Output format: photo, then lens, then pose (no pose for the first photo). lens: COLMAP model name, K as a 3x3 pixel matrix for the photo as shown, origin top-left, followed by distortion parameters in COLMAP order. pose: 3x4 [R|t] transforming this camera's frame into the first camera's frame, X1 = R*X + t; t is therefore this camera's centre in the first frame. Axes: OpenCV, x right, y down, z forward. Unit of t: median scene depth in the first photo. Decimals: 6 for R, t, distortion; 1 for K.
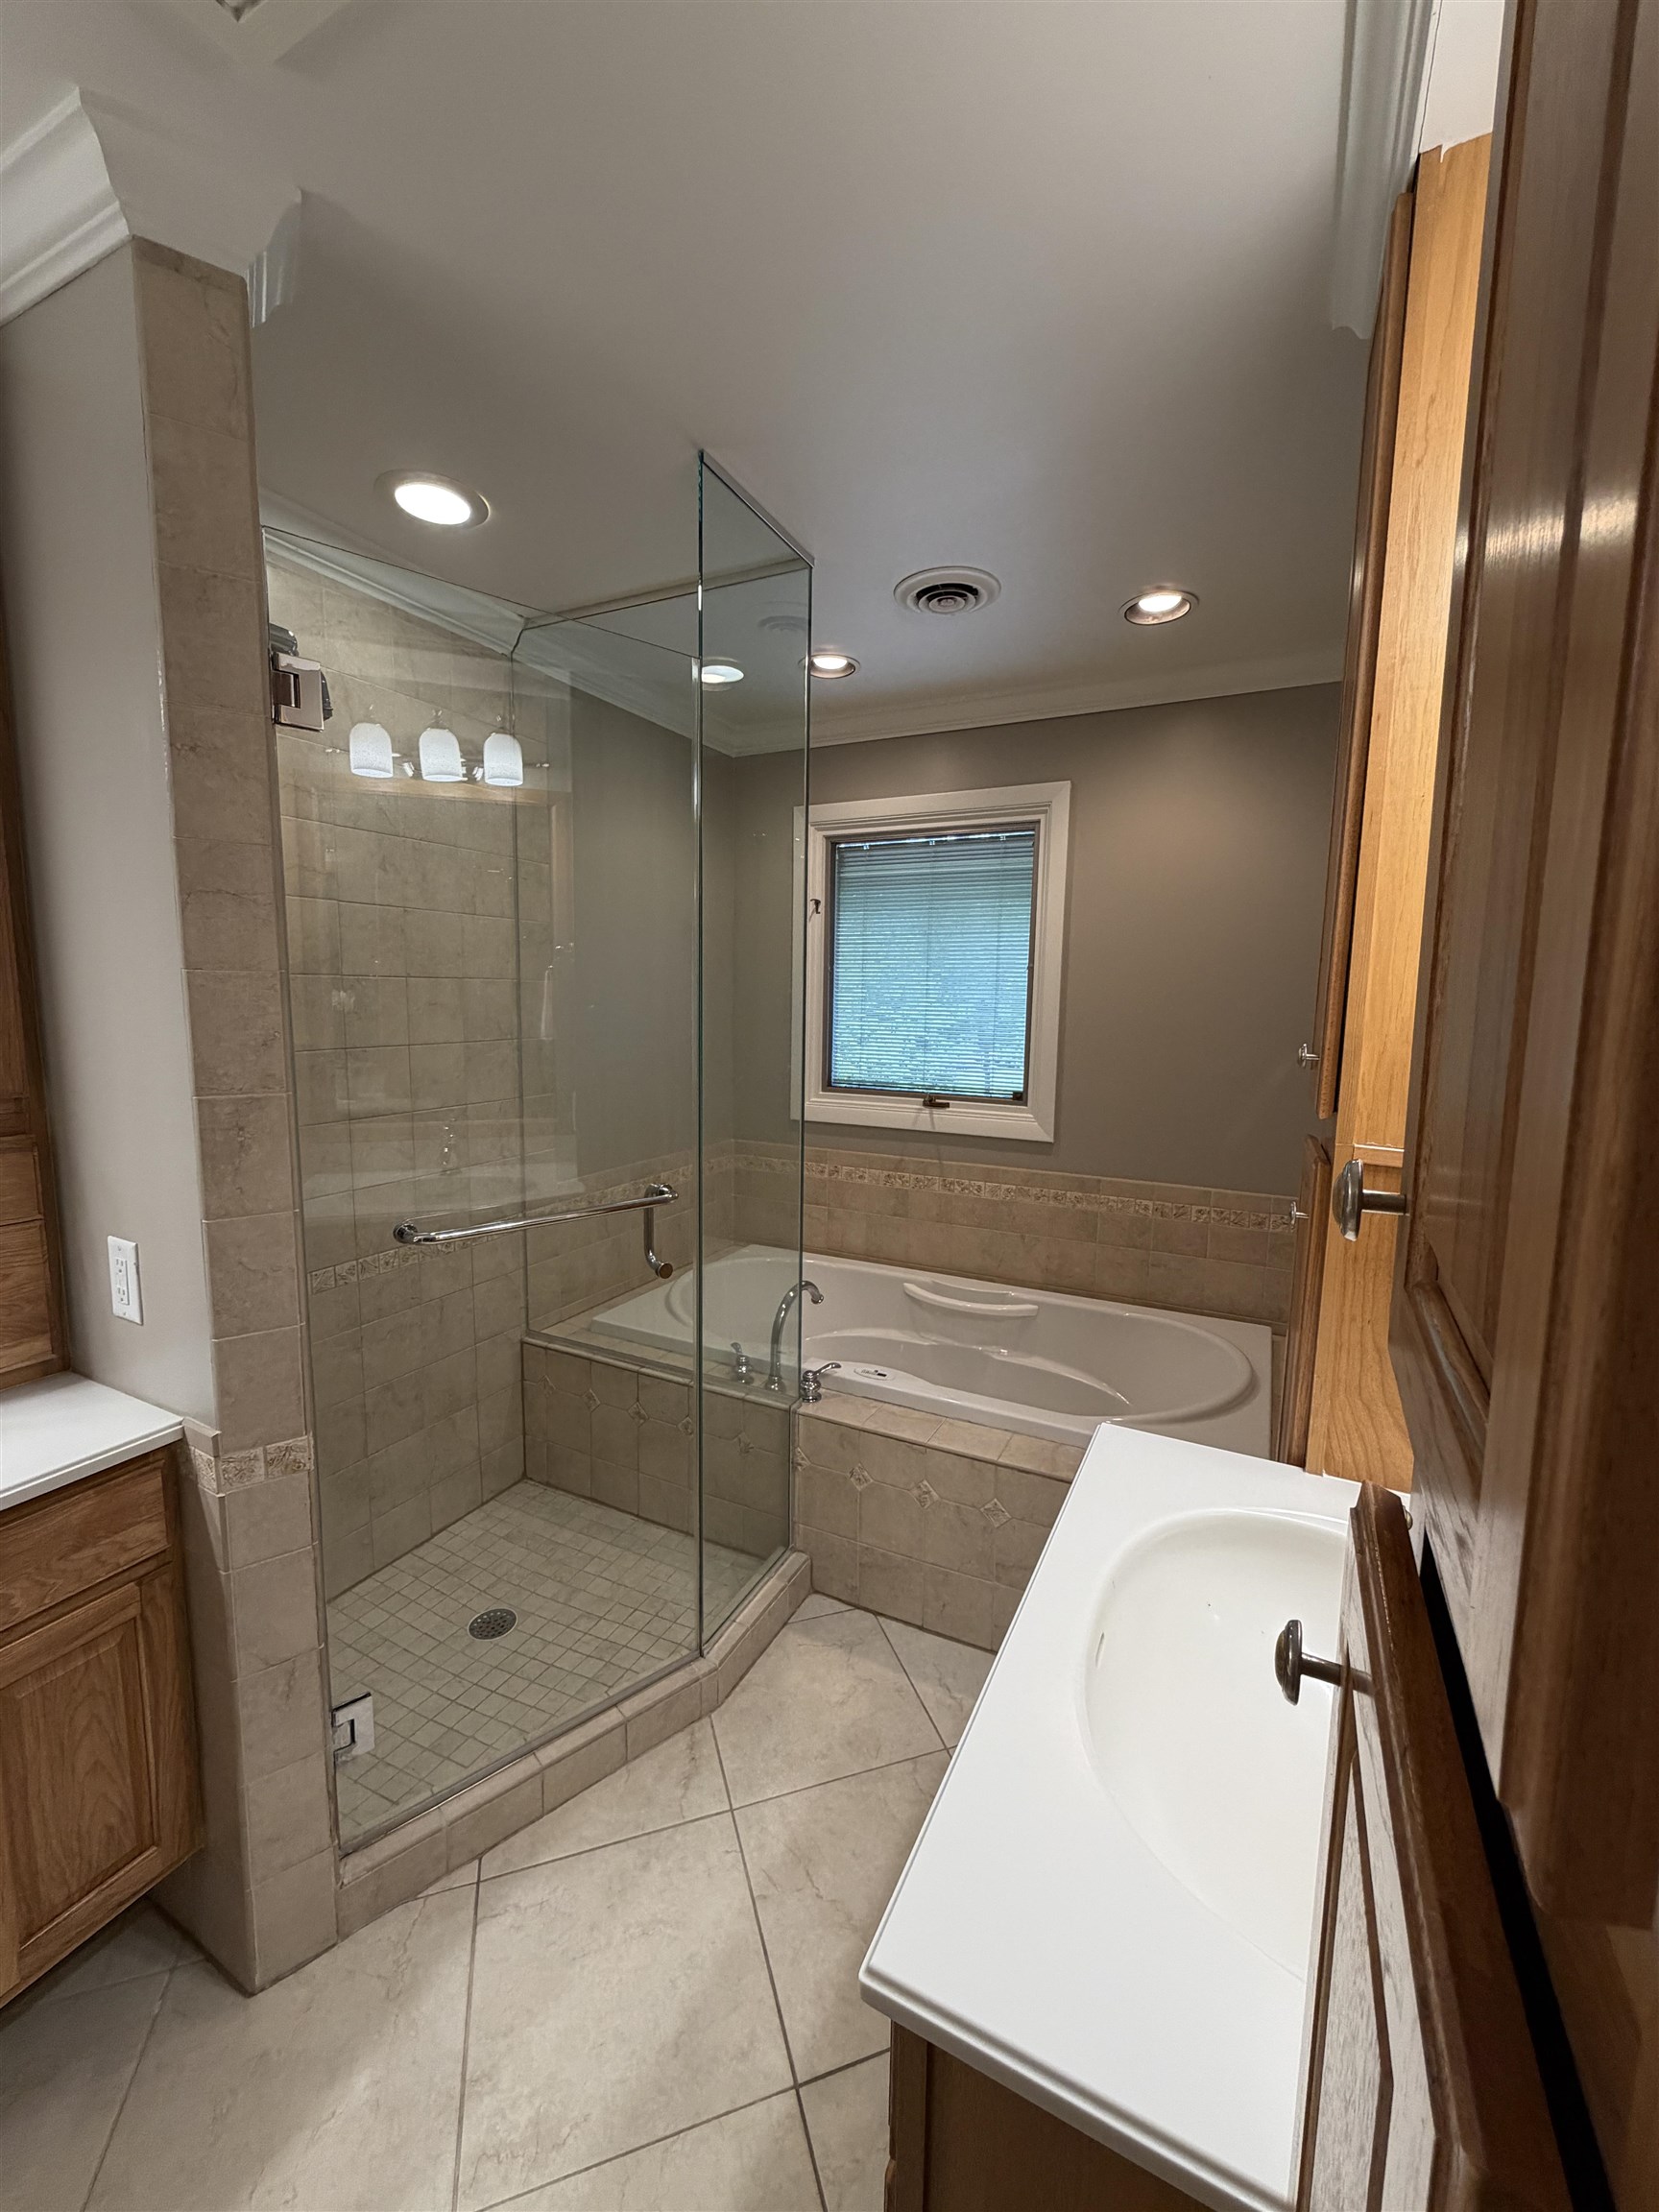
lens RADIAL K [[884.4, 0, 822.9], [0, 884.4, 1100.2], [0, 0, 1]] dist [0.007325, -0.001084]
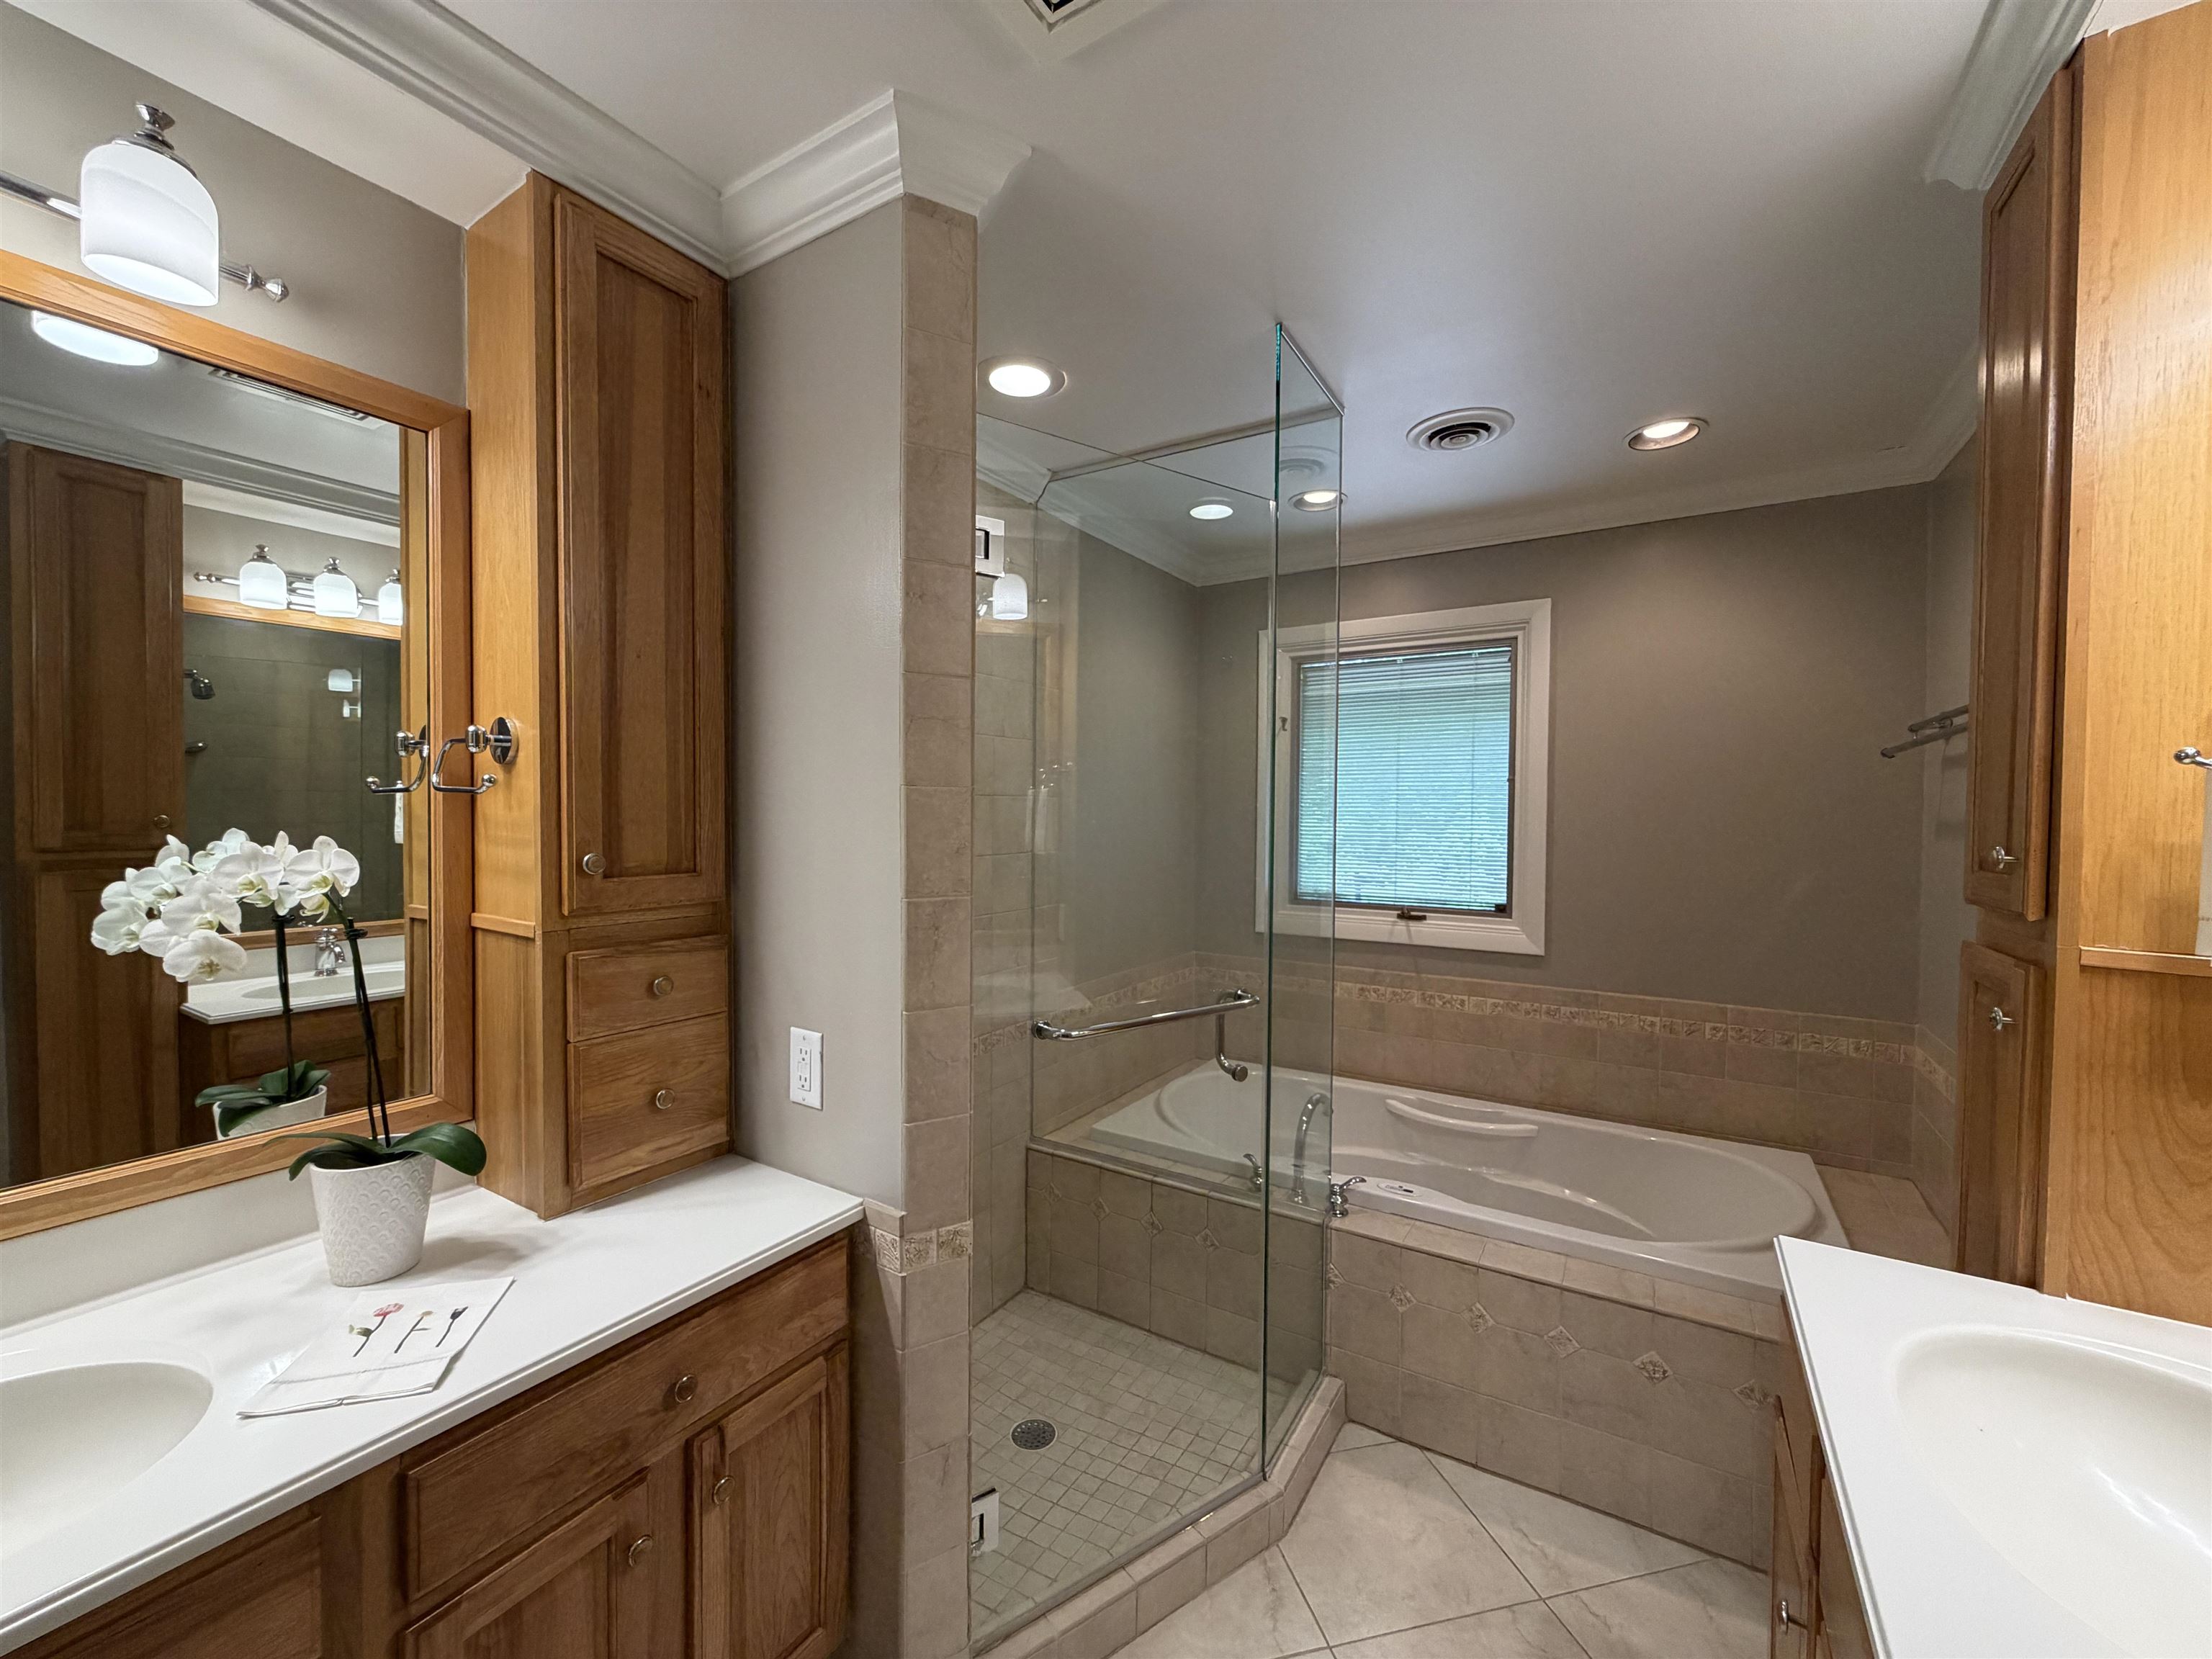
lens RADIAL K [[884.4, 0, 1105.6], [0, 884.4, 832.4], [0, 0, 1]] dist [0.007325, -0.001084]
pose [[0.995709, -0.006416, -0.092316, -0.202857], [-0.002472, 0.995393, -0.095843, 0.010715], [0.092506, 0.095660, 0.991106, -0.050416]]
